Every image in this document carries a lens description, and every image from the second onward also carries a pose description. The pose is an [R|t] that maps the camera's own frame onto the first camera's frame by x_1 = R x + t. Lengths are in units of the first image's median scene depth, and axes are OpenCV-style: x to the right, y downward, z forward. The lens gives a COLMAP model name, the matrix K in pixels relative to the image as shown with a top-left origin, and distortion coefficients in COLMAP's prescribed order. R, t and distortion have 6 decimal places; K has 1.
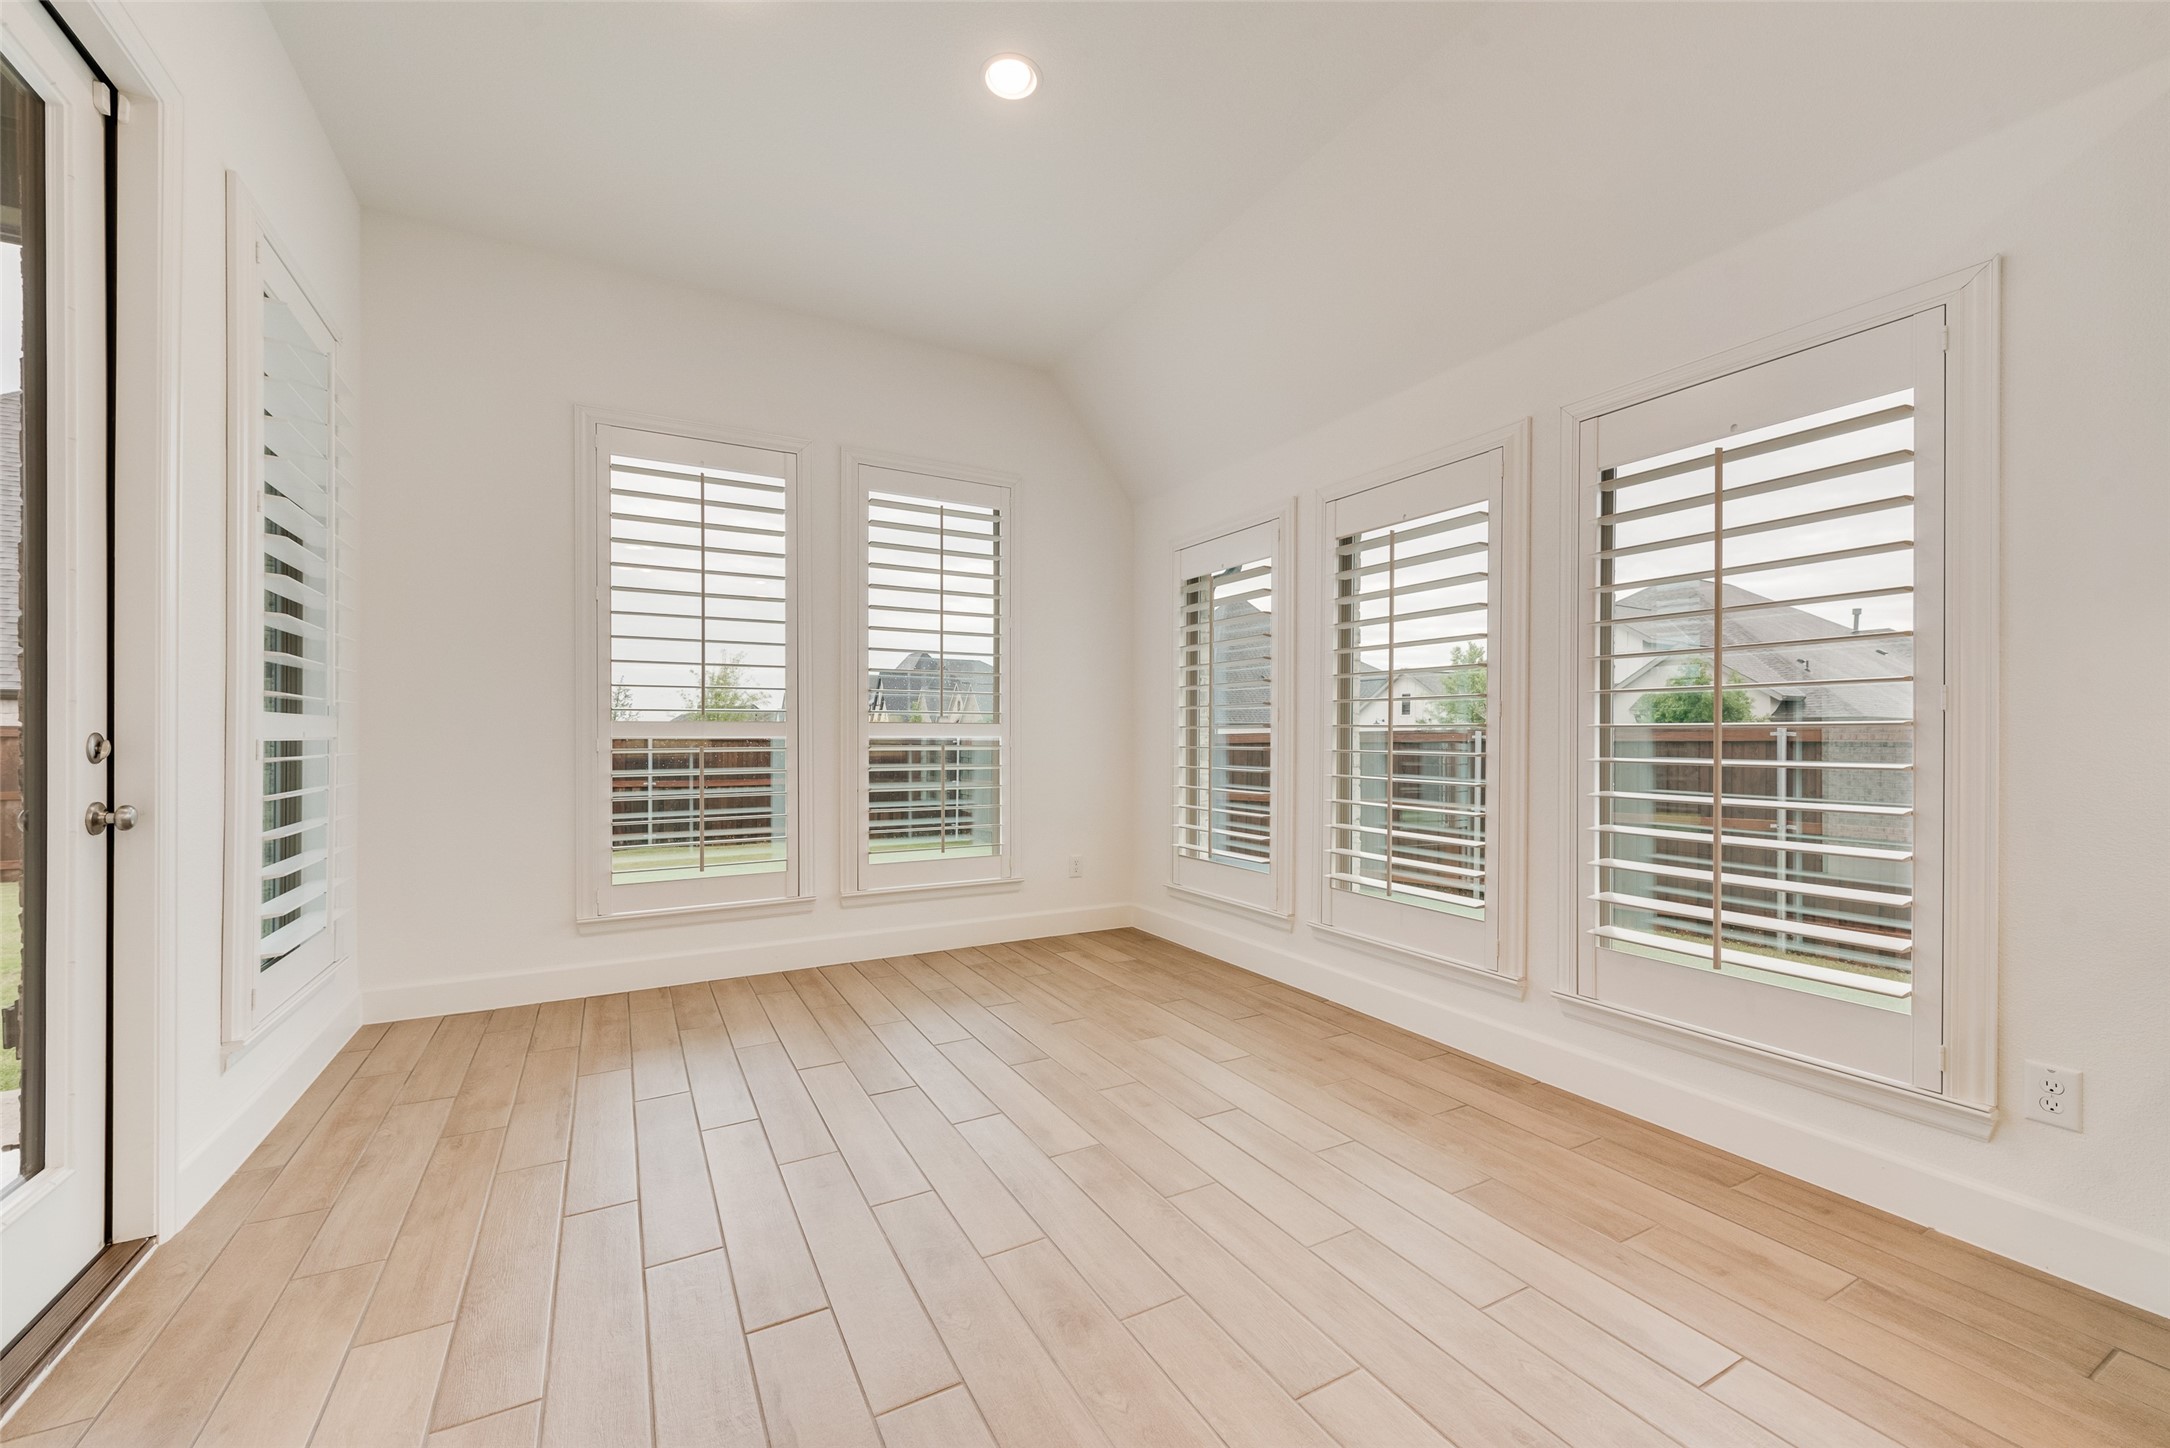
lens RADIAL K [[848.8, 0, 1079.3], [0, 848.8, 742.5], [0, 0, 1]] dist [0.001215, 0.000060]
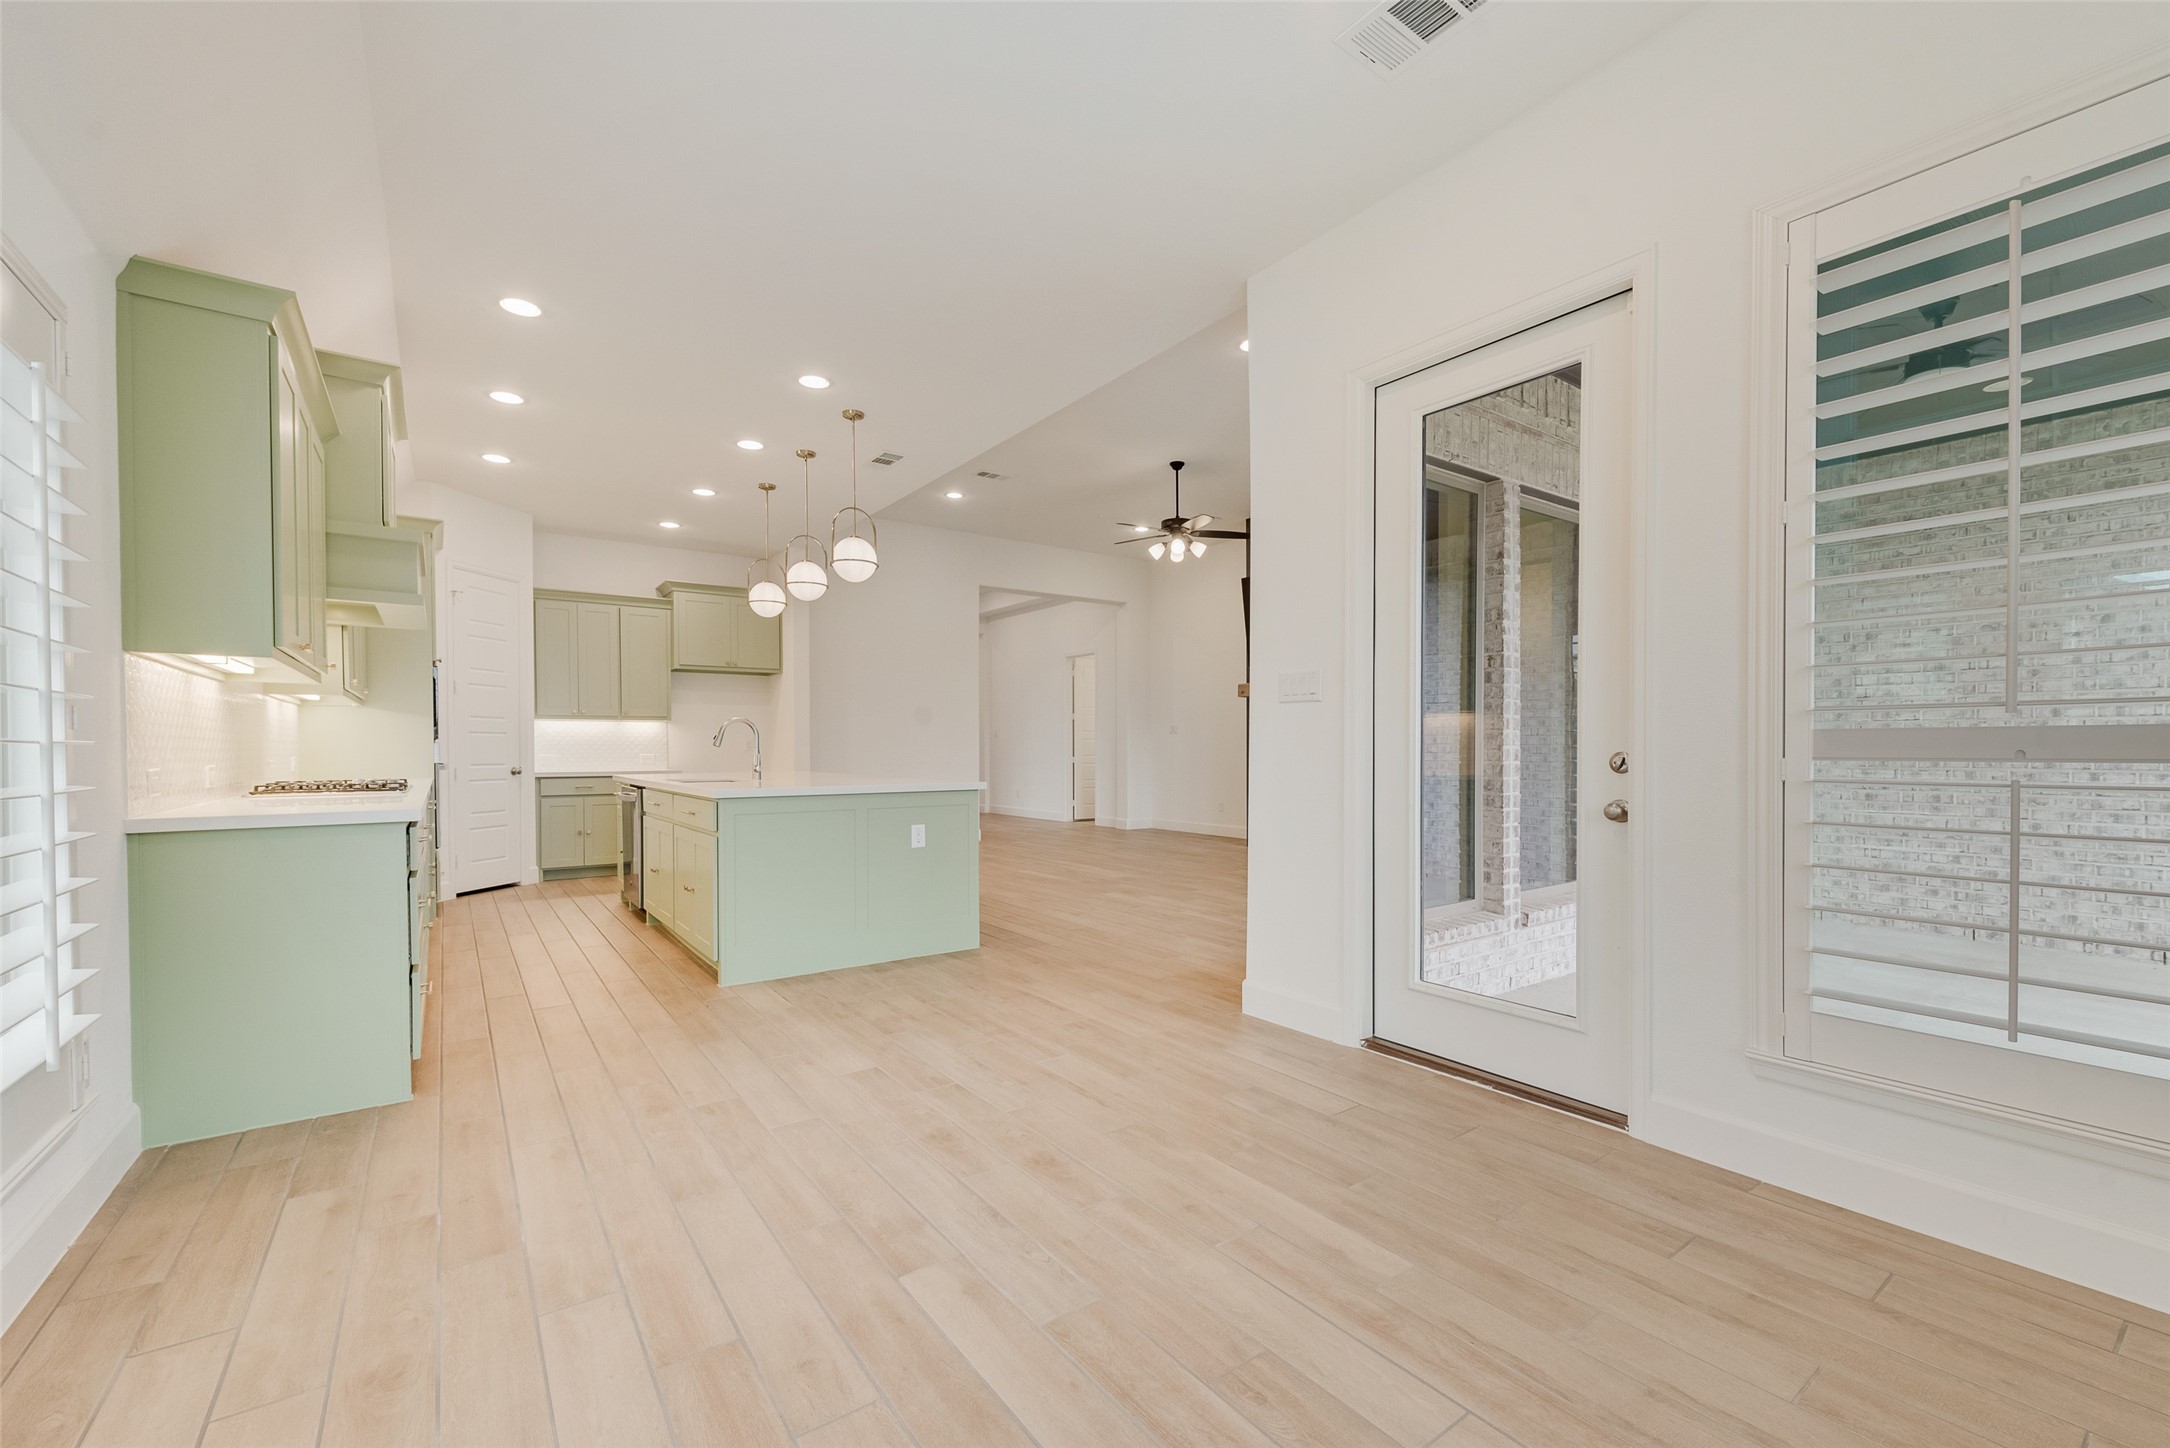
lens RADIAL K [[890.1, 0, 1096.0], [0, 890.1, 738.7], [0, 0, 1]] dist [0.003056, 0.000057]
pose [[-0.990674, -0.002327, -0.136236, -0.044116], [-0.001504, 0.999980, -0.006141, -0.020150], [0.136247, -0.005879, -0.990657, 1.864871]]
